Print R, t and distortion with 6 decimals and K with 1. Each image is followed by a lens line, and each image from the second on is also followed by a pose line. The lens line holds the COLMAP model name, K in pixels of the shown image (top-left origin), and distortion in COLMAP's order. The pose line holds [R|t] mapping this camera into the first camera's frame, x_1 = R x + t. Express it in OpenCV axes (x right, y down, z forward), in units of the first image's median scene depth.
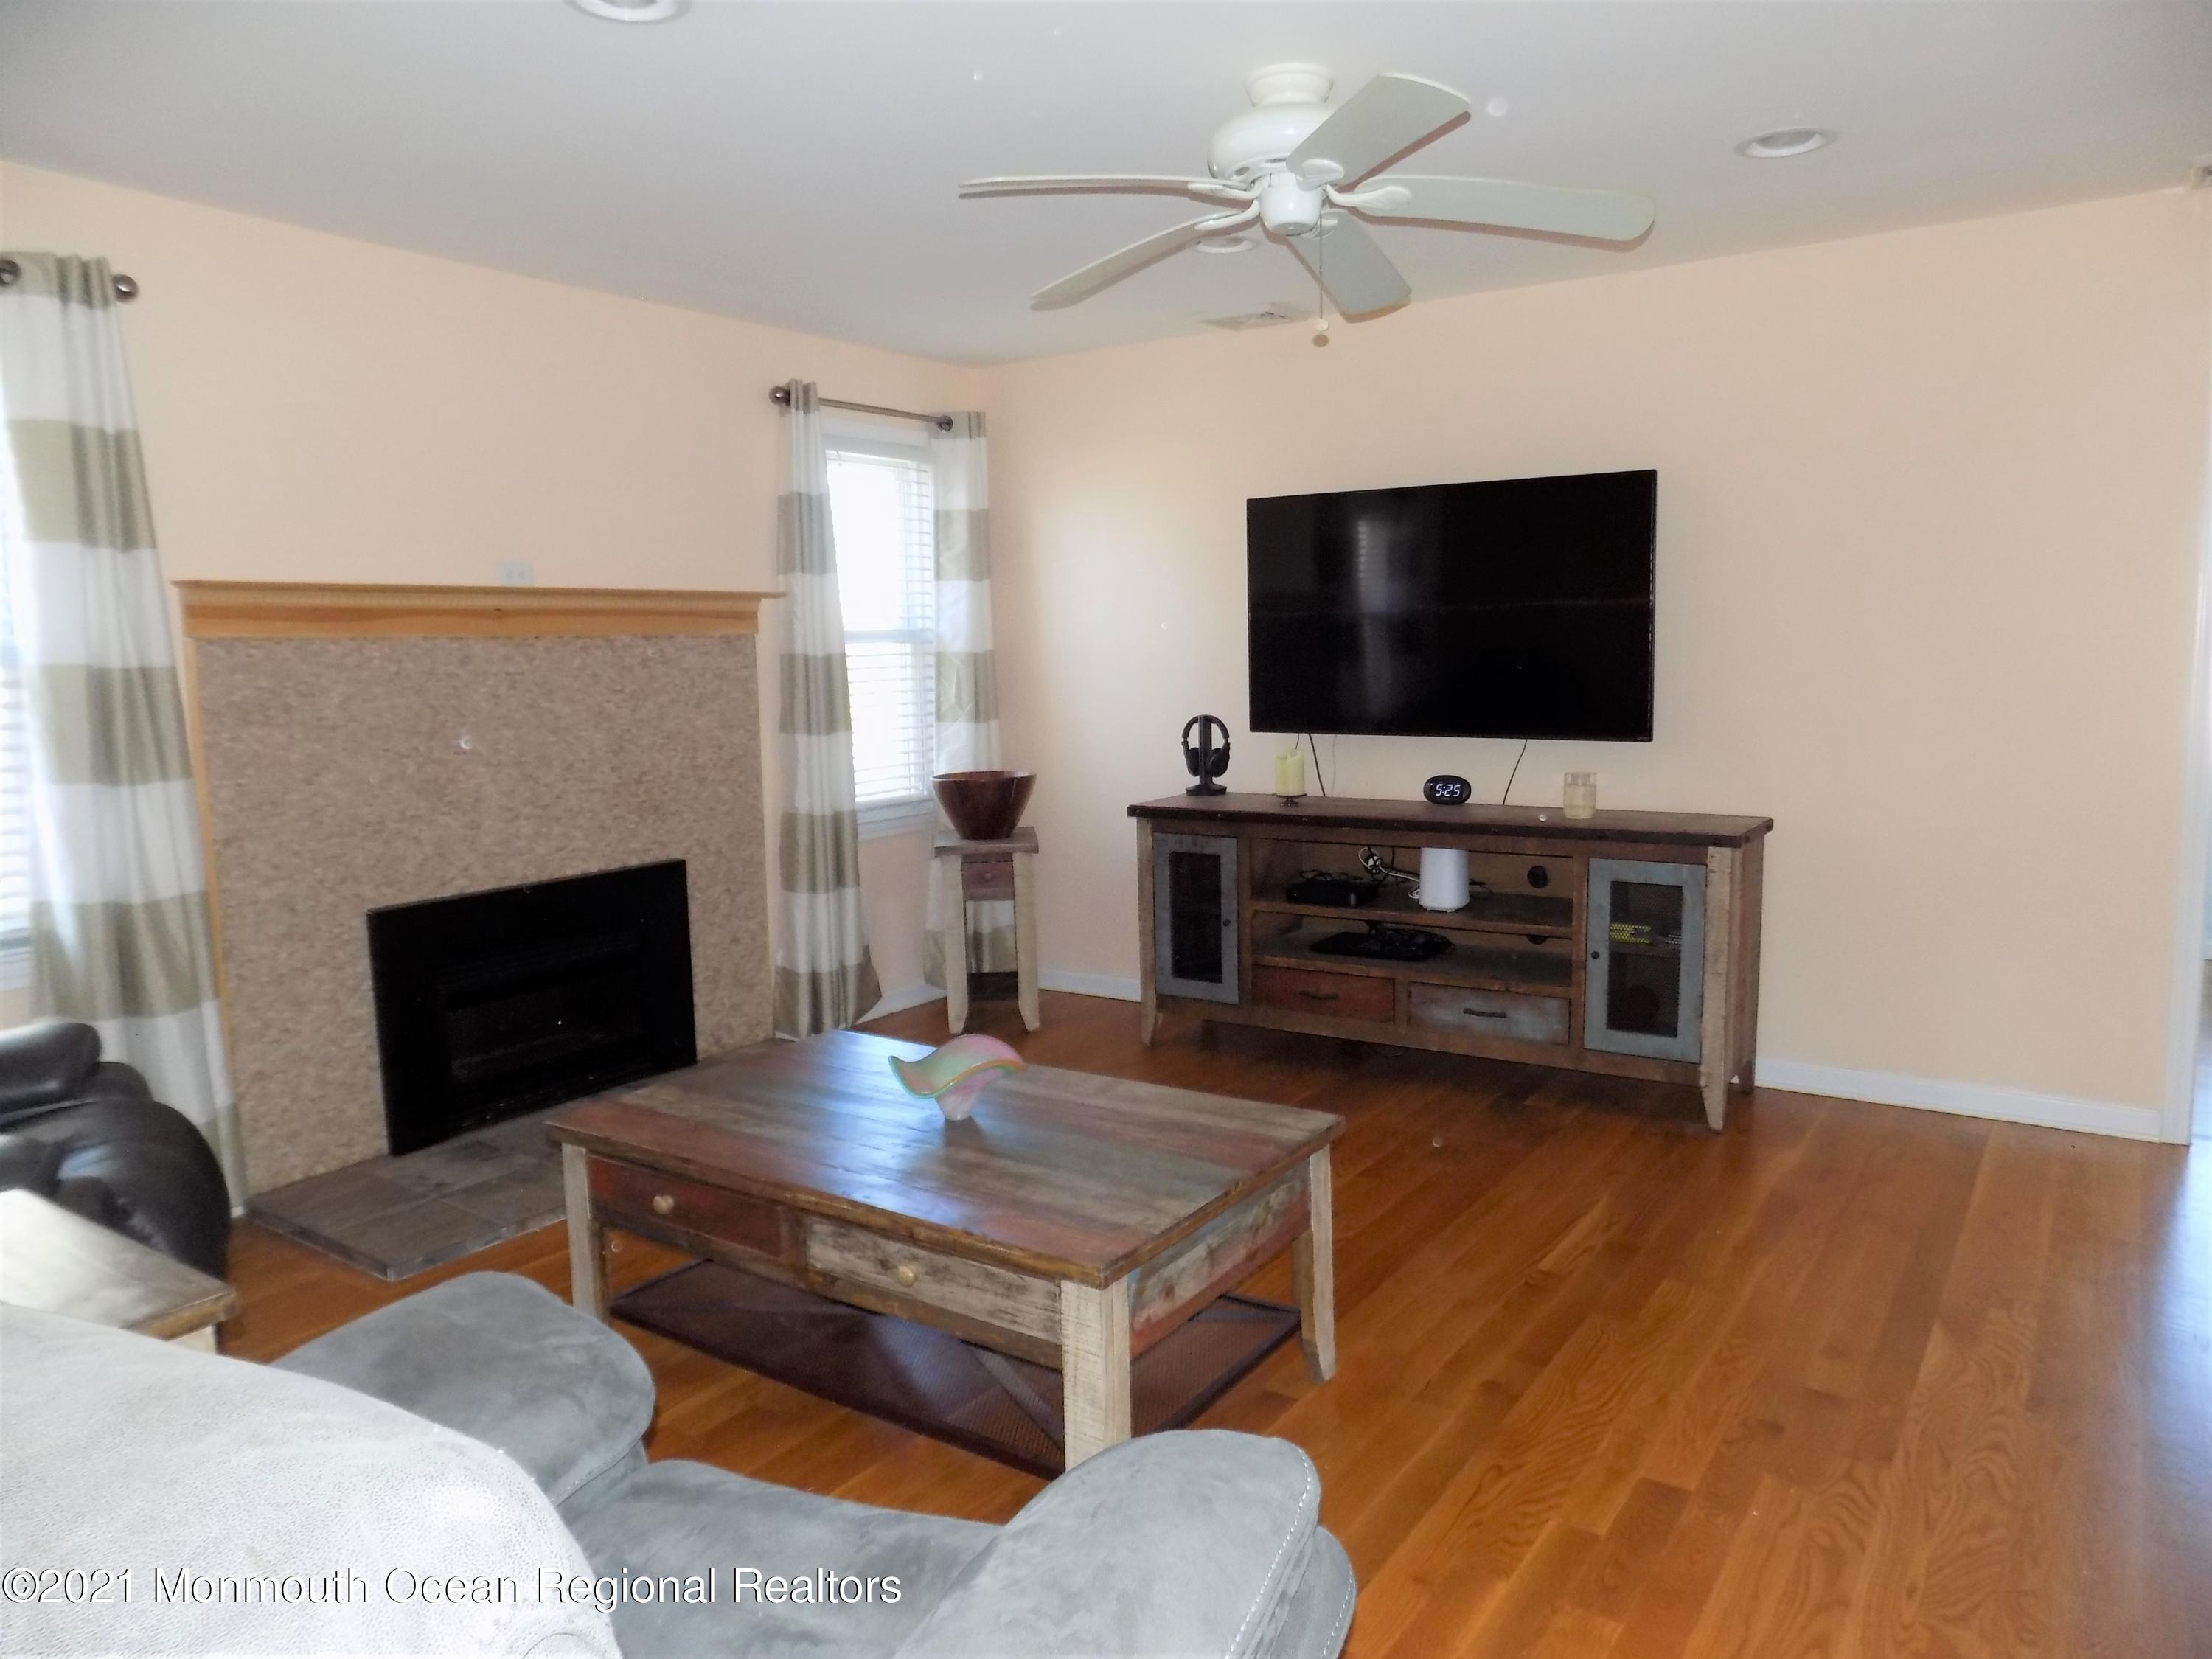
lens RADIAL K [[1517.8, 0, 1132.5], [0, 1517.8, 865.7], [0, 0, 1]] dist [-0.050915, 0.052207]
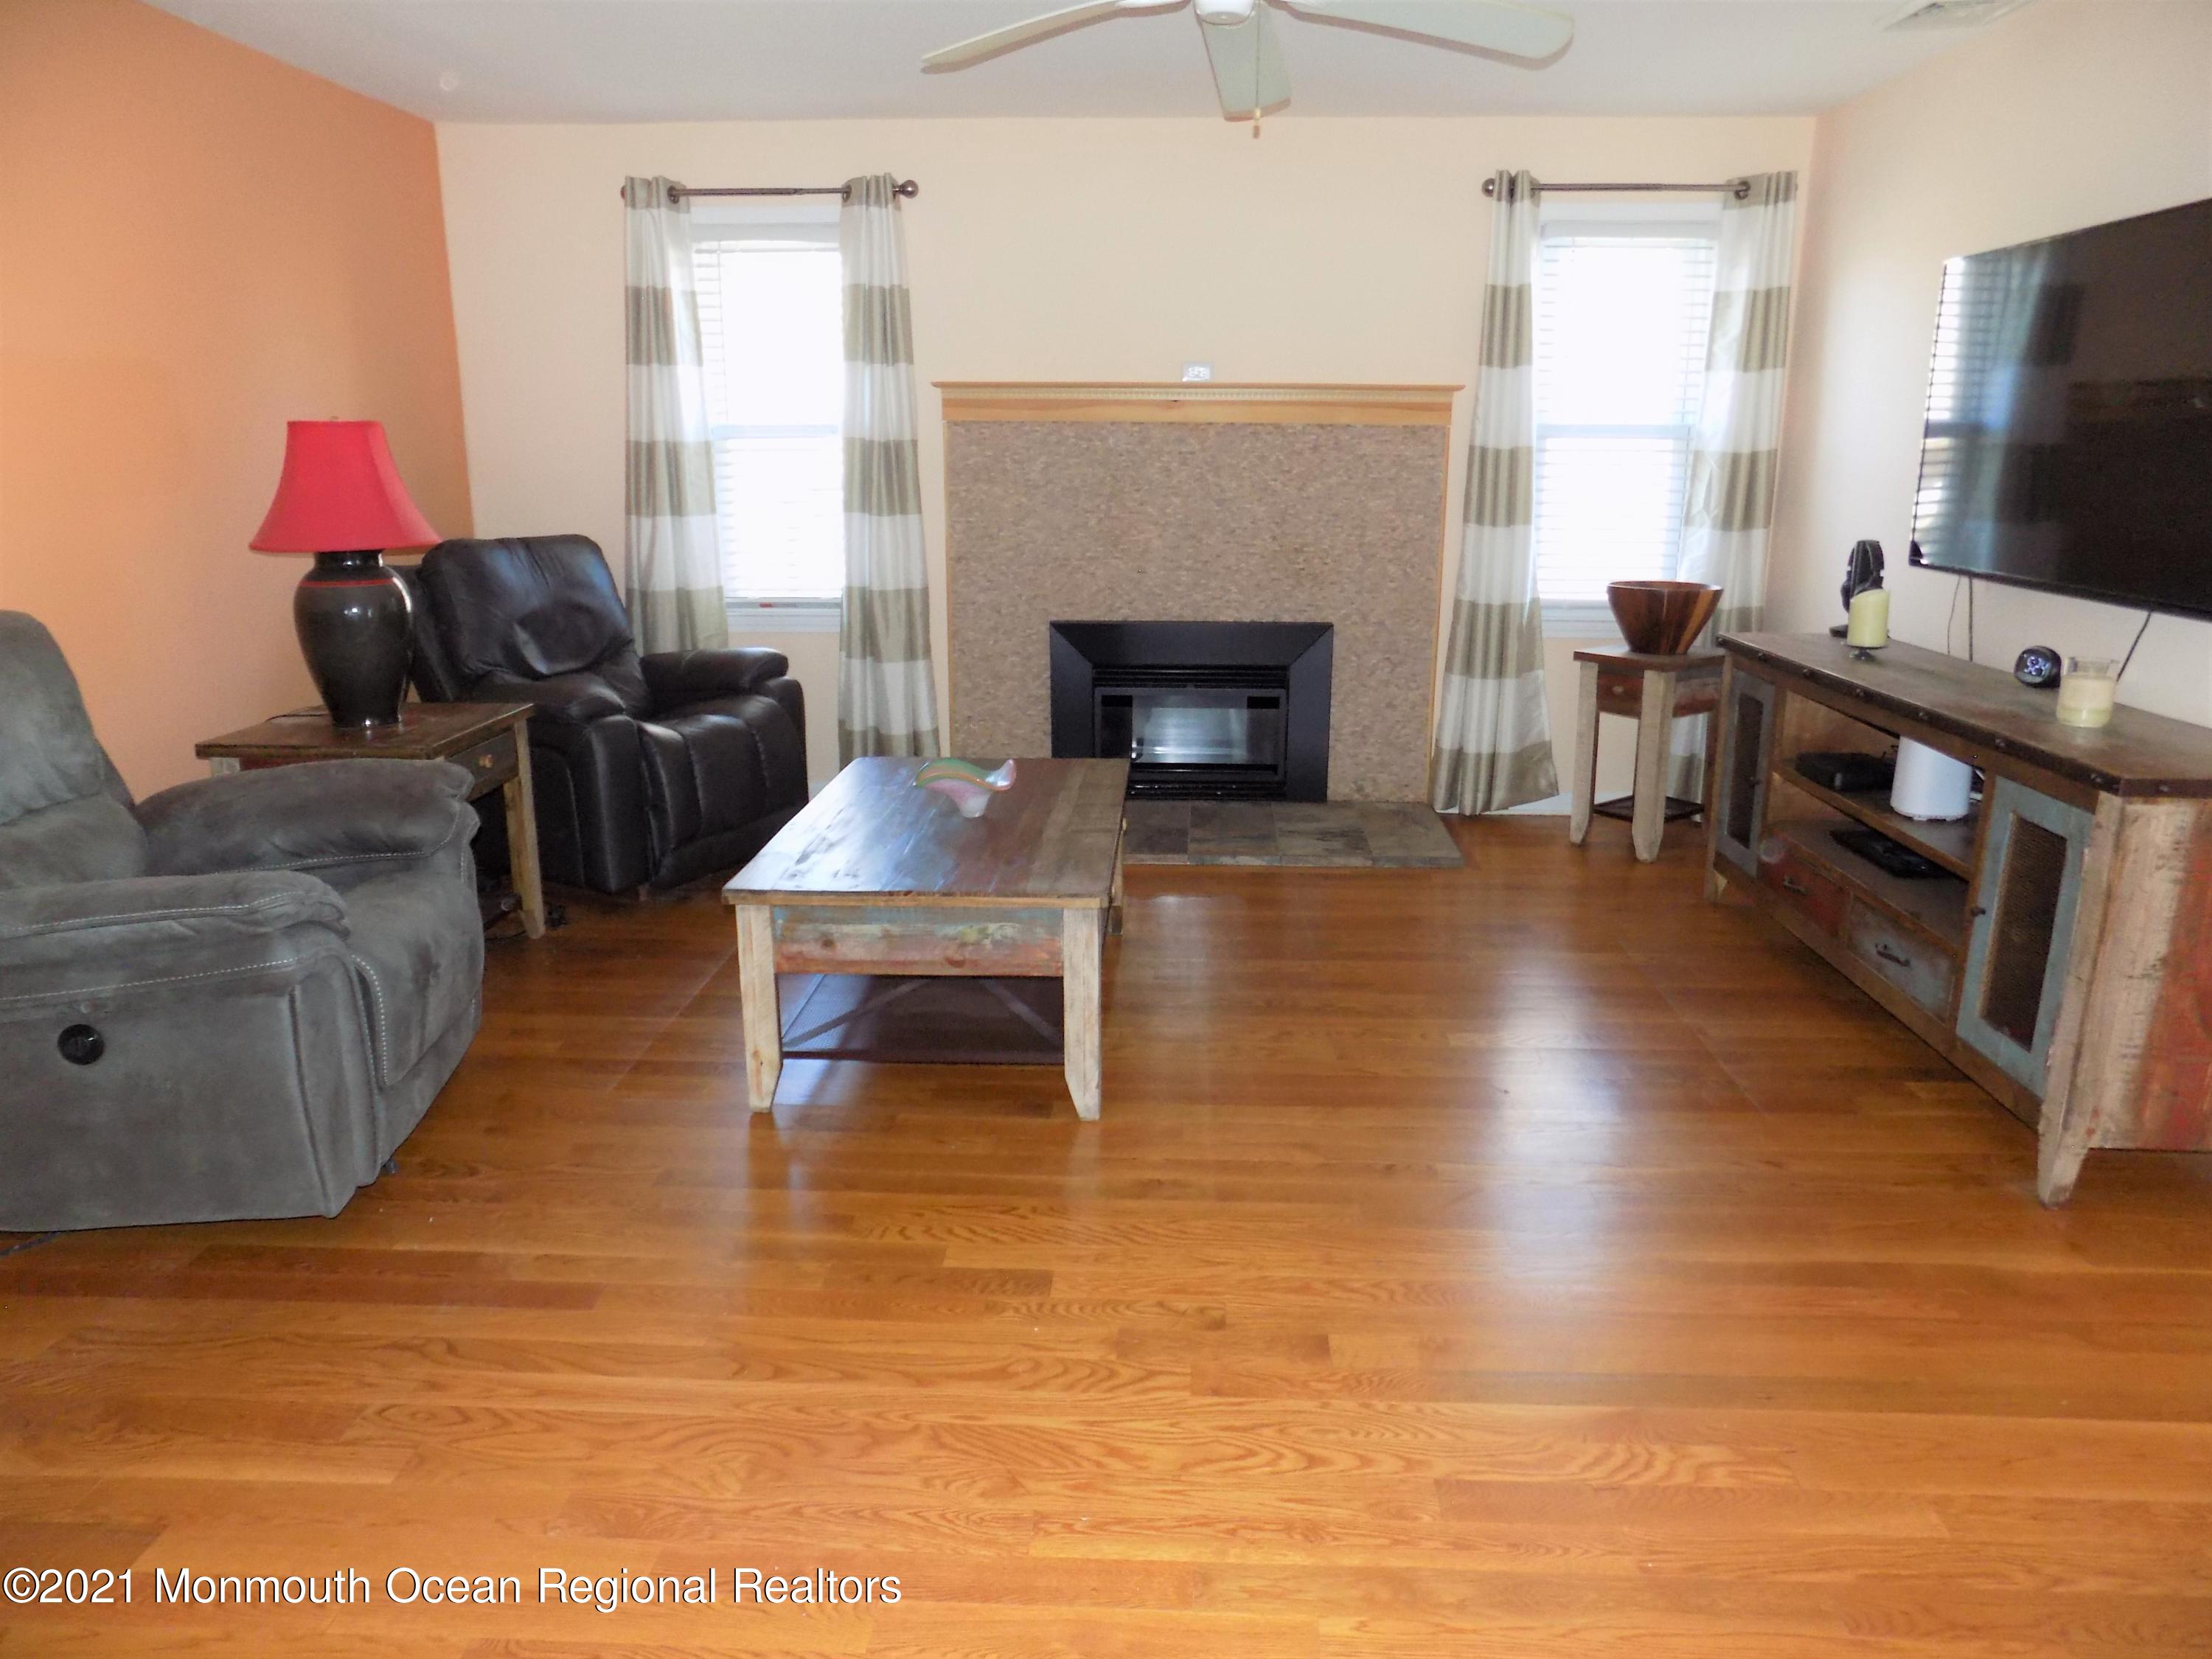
lens RADIAL K [[1517.8, 0, 1110.0], [0, 1517.8, 839.9], [0, 0, 1]] dist [-0.050915, 0.052207]
pose [[0.521598, 0.244795, -0.817319, 0.628439], [-0.139080, 0.969537, 0.201628, -0.056520], [0.841779, 0.008504, 0.539755, 0.251526]]
